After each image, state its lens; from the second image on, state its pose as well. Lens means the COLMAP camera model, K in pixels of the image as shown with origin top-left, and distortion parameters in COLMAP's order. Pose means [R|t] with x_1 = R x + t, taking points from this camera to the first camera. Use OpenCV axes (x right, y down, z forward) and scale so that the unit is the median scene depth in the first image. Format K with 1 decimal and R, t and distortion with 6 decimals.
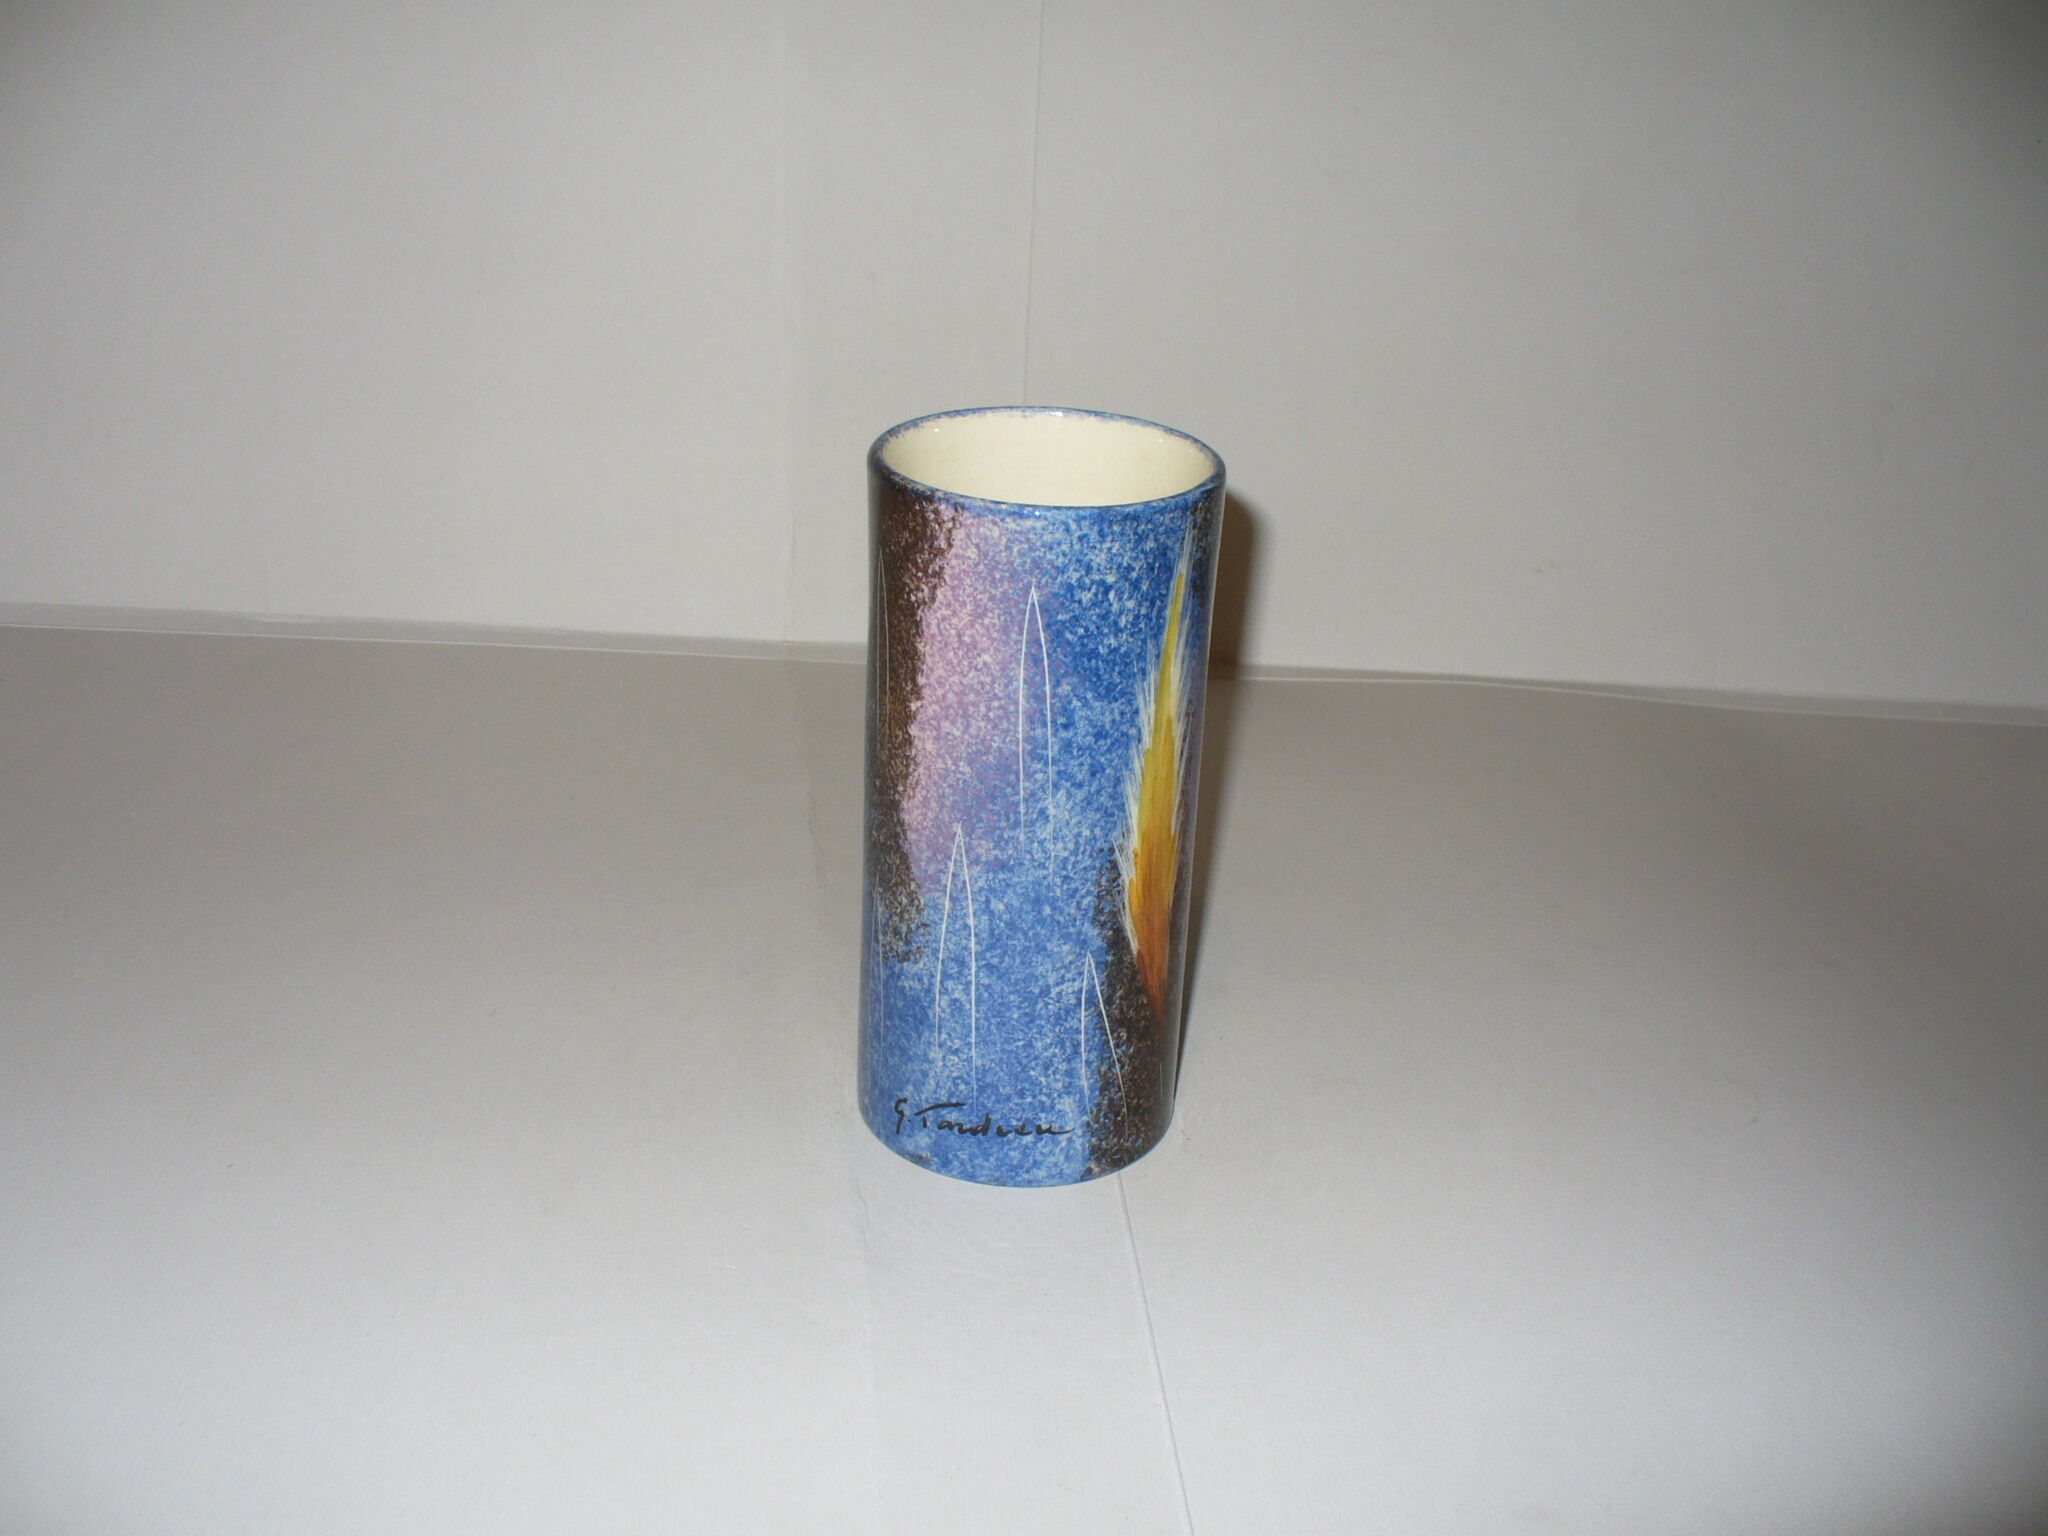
lens RADIAL K [[2311.2, 0, 1024.0], [0, 2311.2, 768.0], [0, 0, 1]] dist [-0.287001, 0.412227]
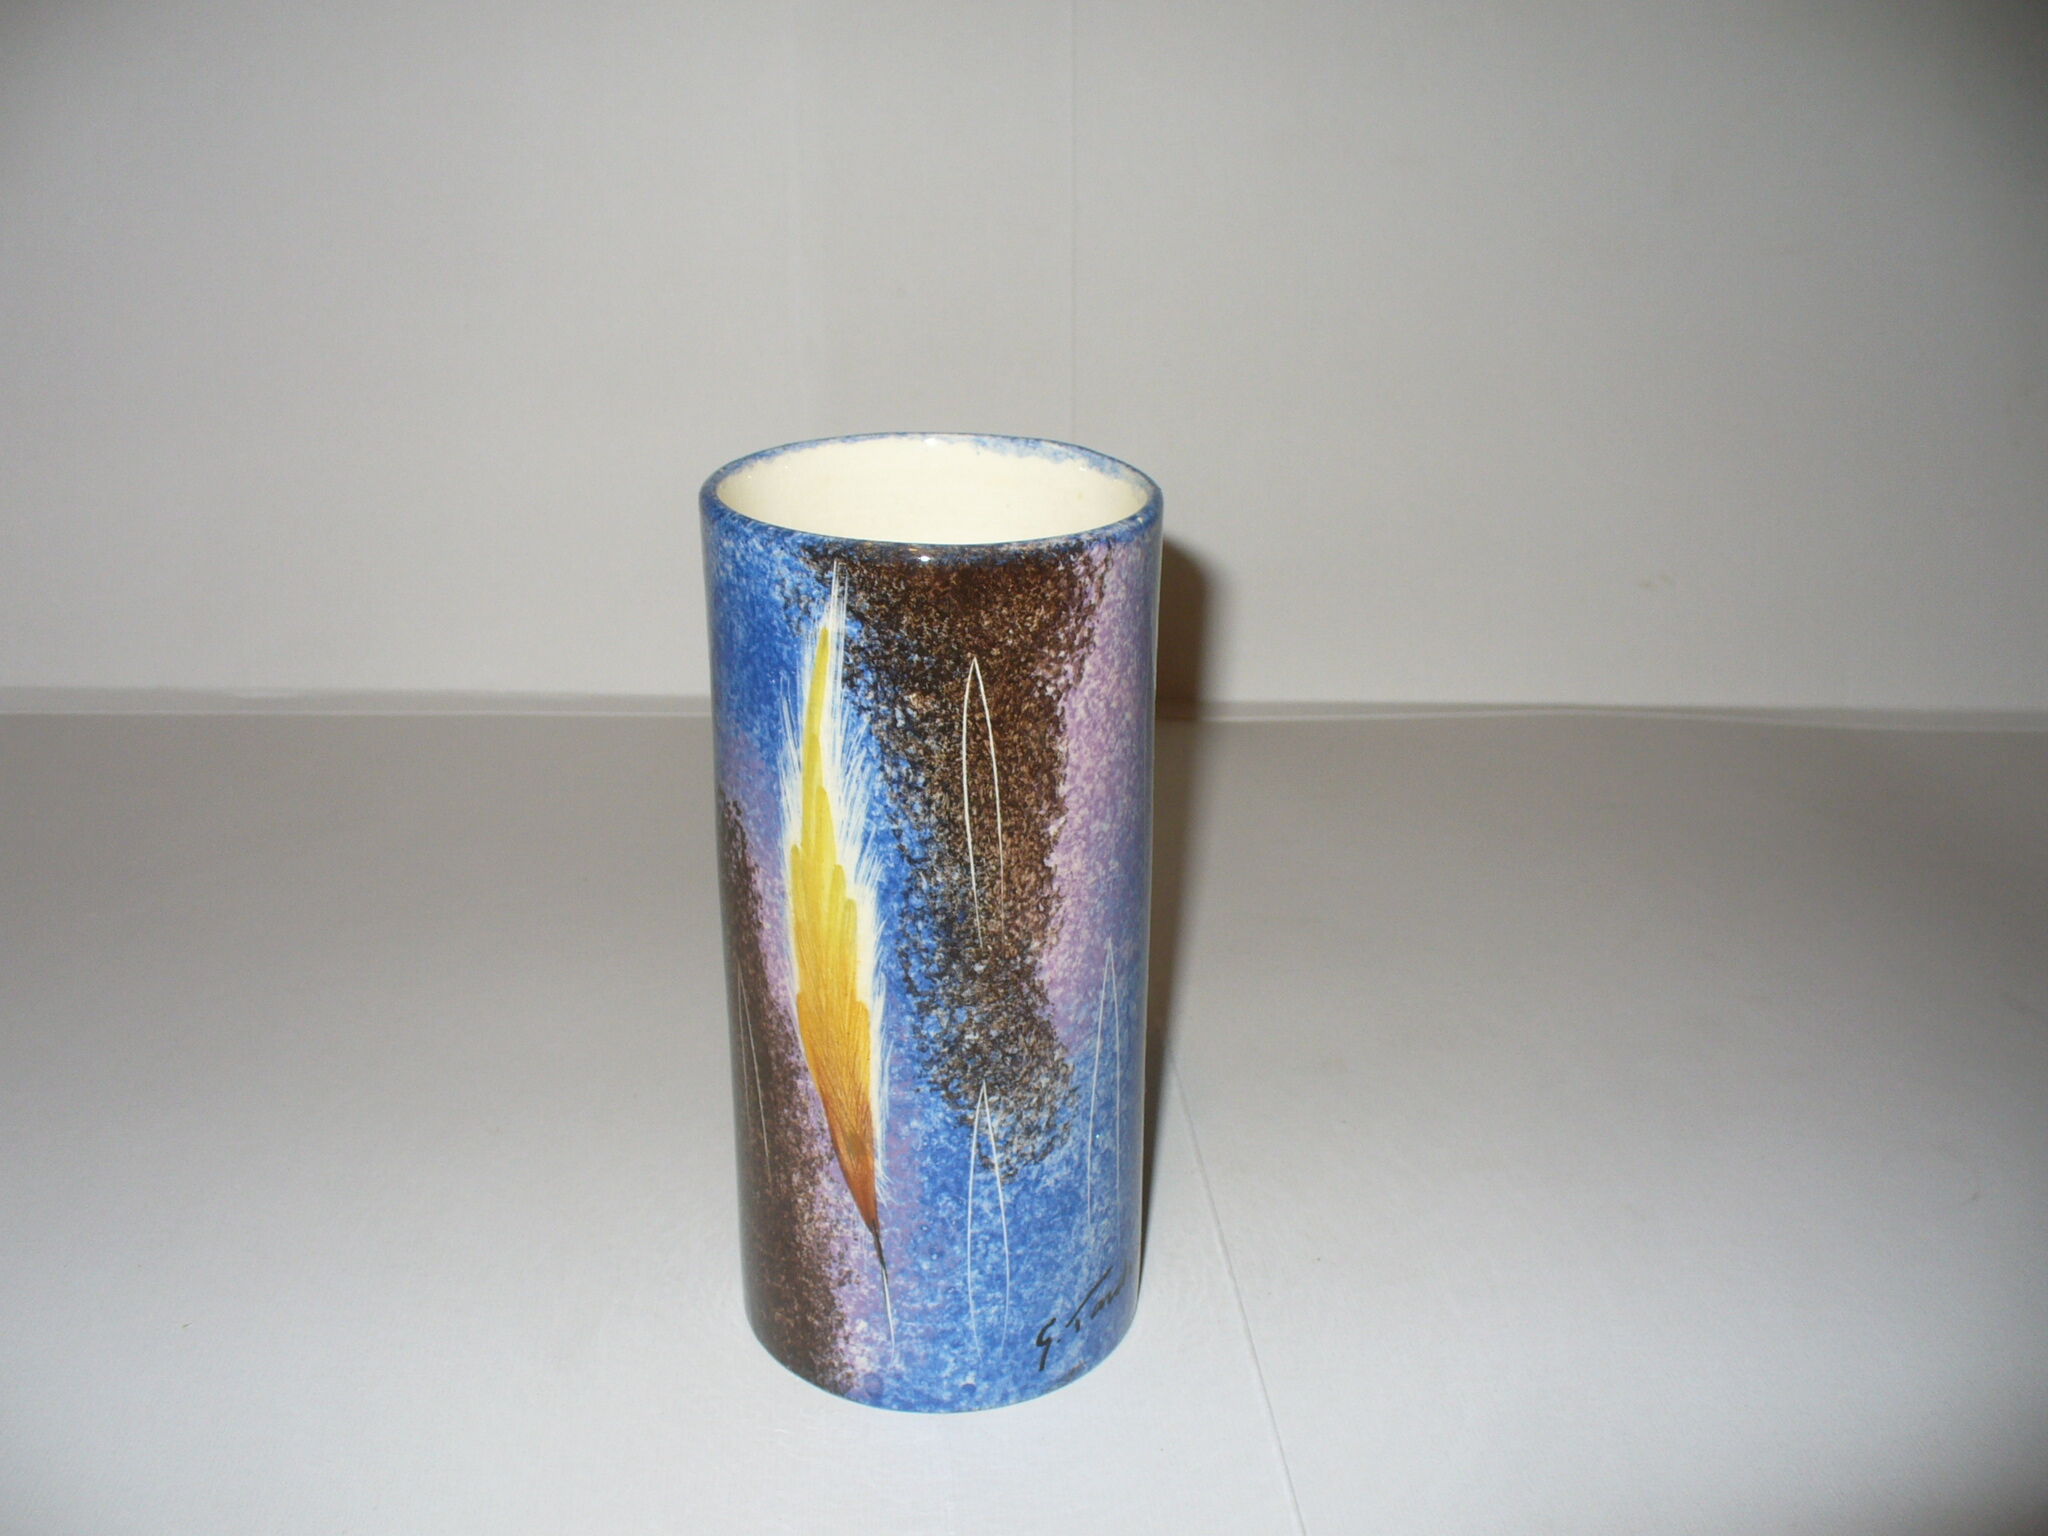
lens RADIAL K [[2311.2, 0, 1024.0], [0, 2311.2, 768.0], [0, 0, 1]] dist [-0.287001, 0.412227]
pose [[0.243644, -0.398275, 0.884316, -0.688699], [0.385003, 0.876592, 0.288722, -0.257810], [-0.890175, 0.270119, 0.366913, 0.694645]]
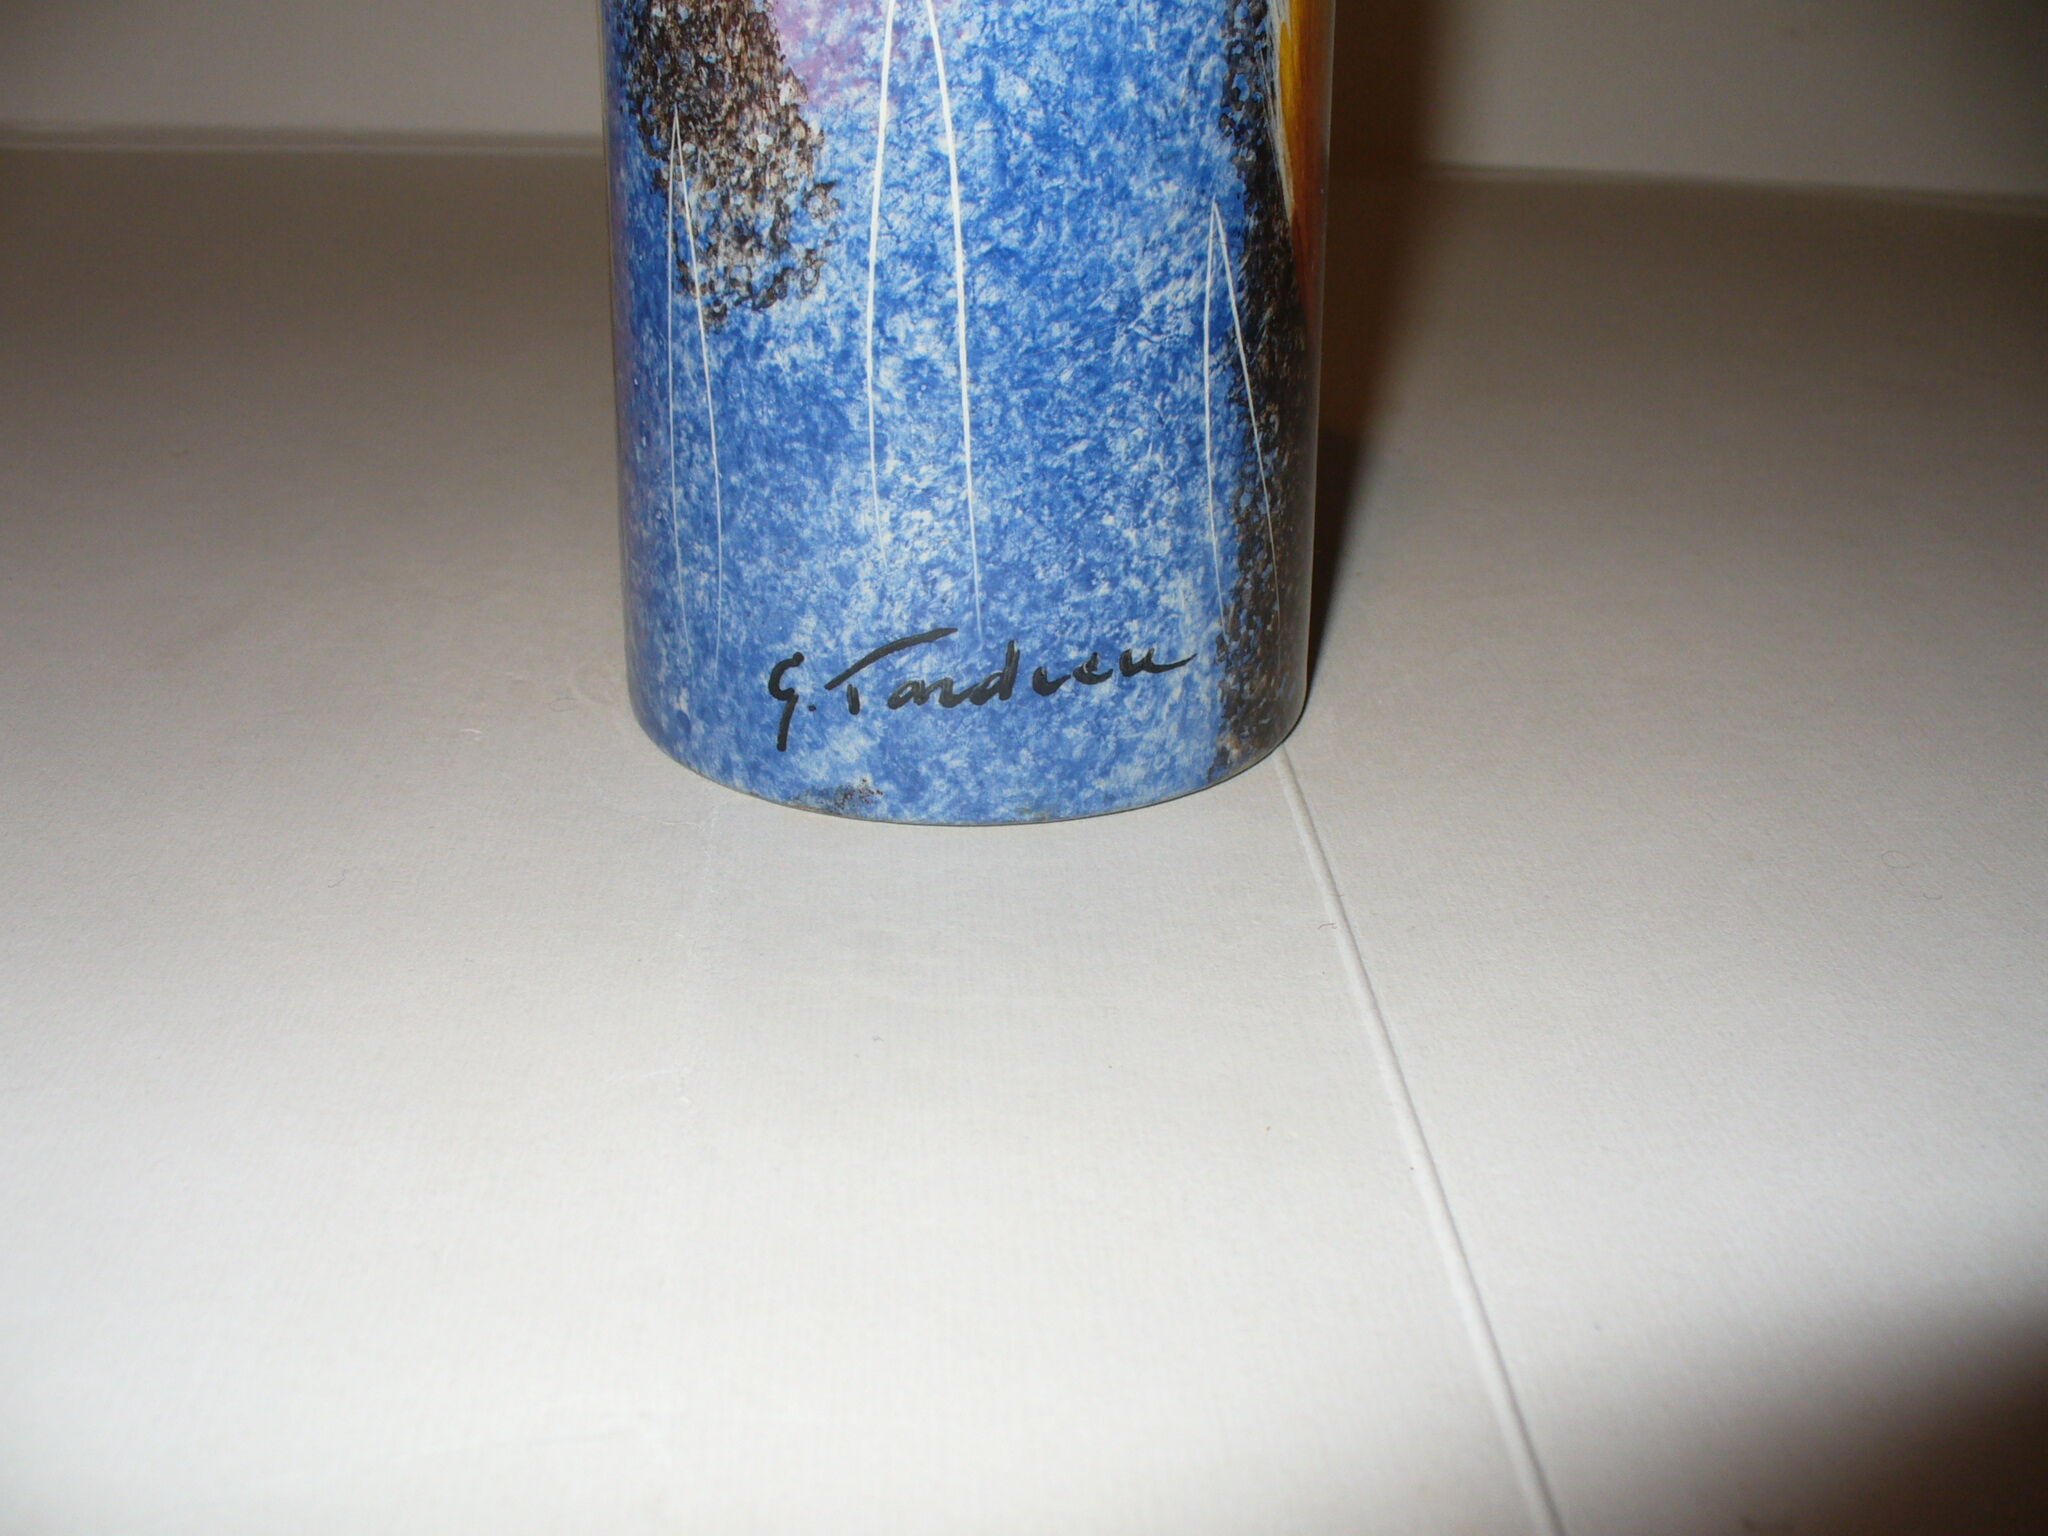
lens RADIAL K [[2311.2, 0, 1024.0], [0, 2311.2, 768.0], [0, 0, 1]] dist [-0.287001, 0.412227]
pose [[0.951287, -0.160666, 0.263133, -0.131772], [0.155672, 0.987004, 0.039863, 0.159298], [-0.266118, 0.003041, 0.963936, 0.595649]]
